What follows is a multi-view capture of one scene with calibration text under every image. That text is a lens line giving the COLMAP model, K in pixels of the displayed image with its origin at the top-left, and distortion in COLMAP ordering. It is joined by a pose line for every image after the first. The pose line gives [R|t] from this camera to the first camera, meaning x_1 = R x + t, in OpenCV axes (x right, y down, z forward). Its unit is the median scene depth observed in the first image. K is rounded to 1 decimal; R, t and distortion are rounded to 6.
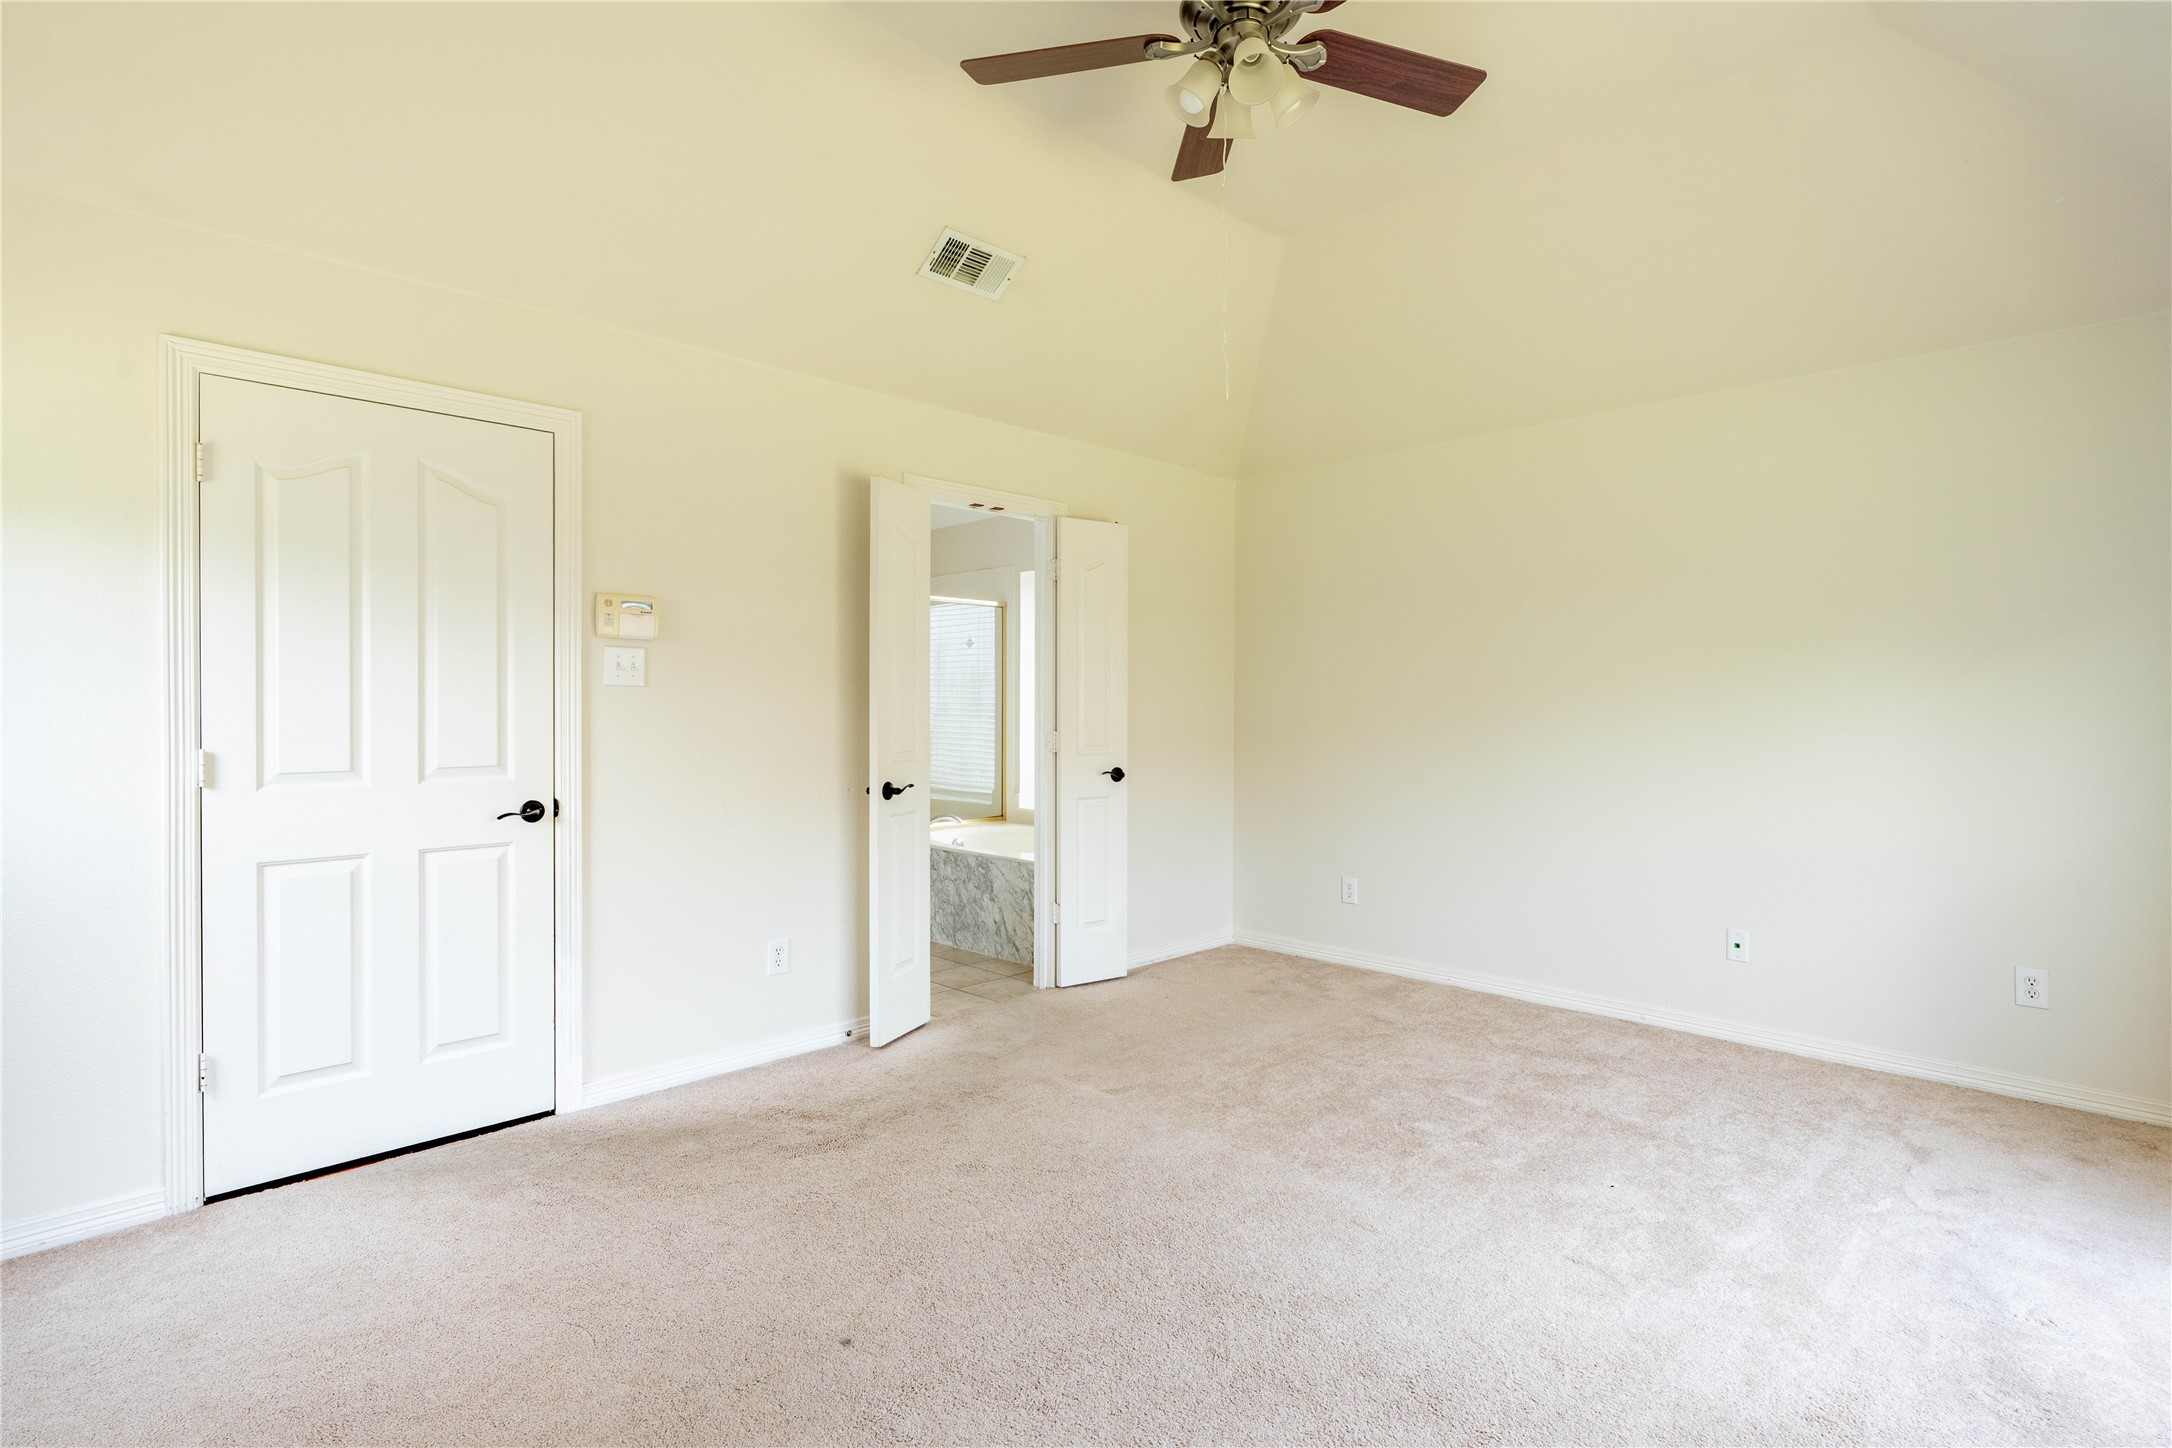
lens RADIAL K [[1057.2, 0, 1104.6], [0, 1057.2, 720.4], [0, 0, 1]] dist [-0.008830, 0.003408]
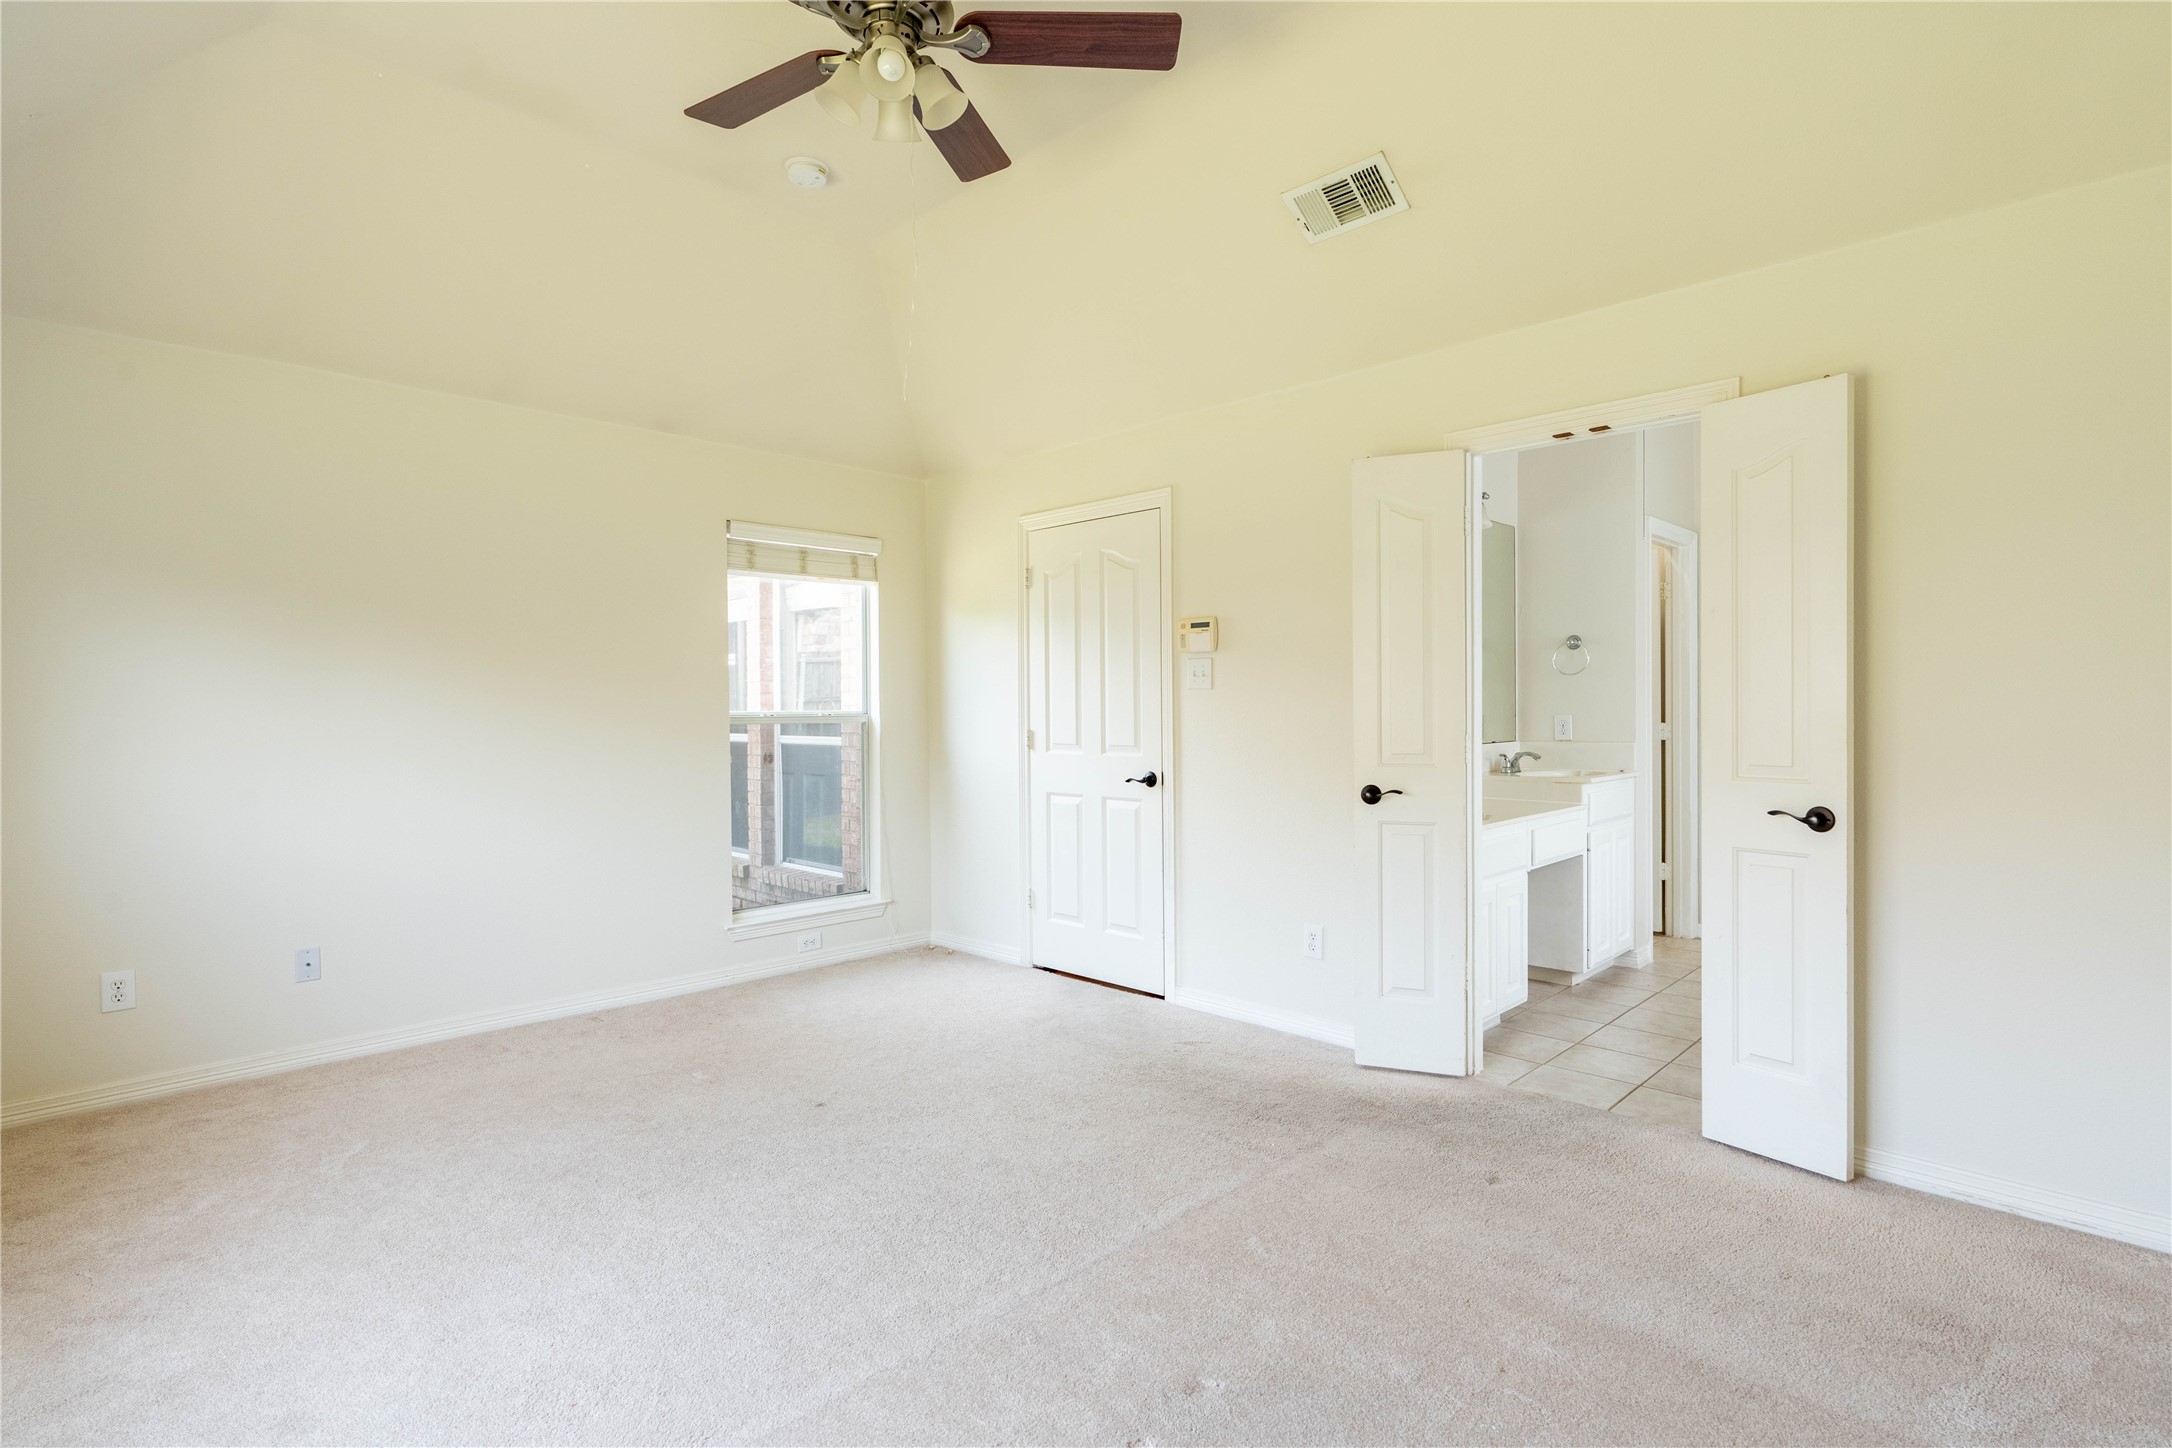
lens RADIAL K [[1057.2, 0, 1100.0], [0, 1057.2, 722.6], [0, 0, 1]] dist [-0.008830, 0.003408]
pose [[0.005849, 0.022299, -0.999734, 0.812783], [-0.000069, 0.999751, 0.022299, -0.020711], [0.999983, -0.000061, 0.005849, 0.855419]]
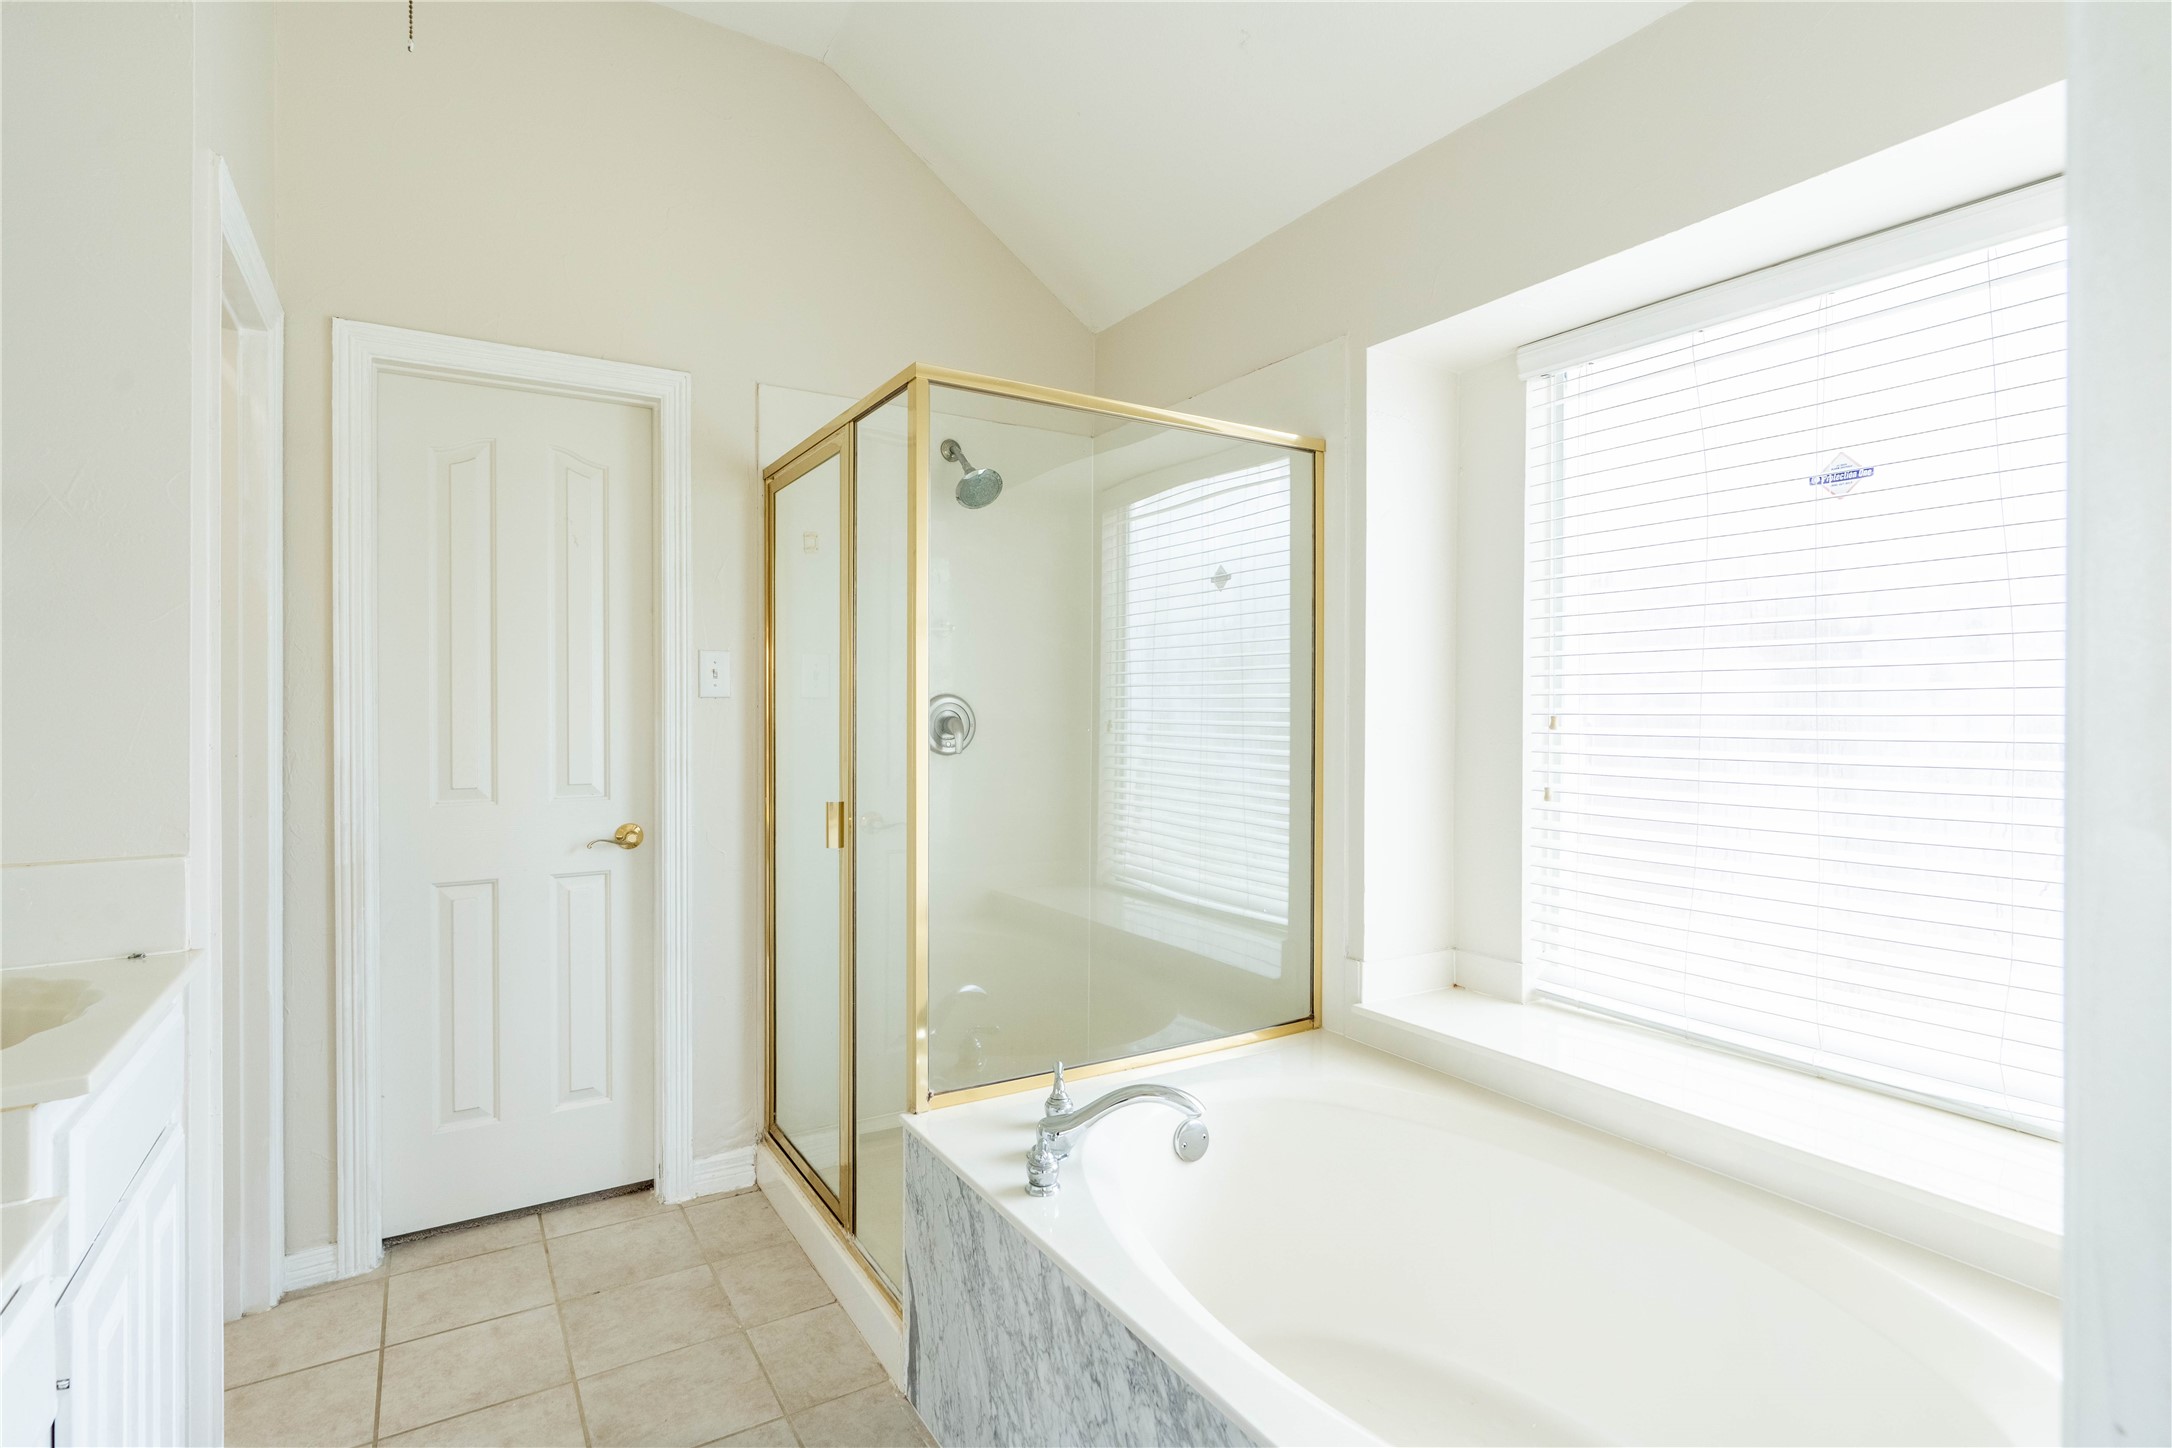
lens RADIAL K [[1057.2, 0, 1081.3], [0, 1057.2, 716.4], [0, 0, 1]] dist [-0.008830, 0.003408]
pose [[0.975733, 0.010402, -0.218716, -0.195233], [-0.010920, 0.999940, -0.001156, -0.024678], [0.218691, 0.003516, 0.975788, 1.278928]]
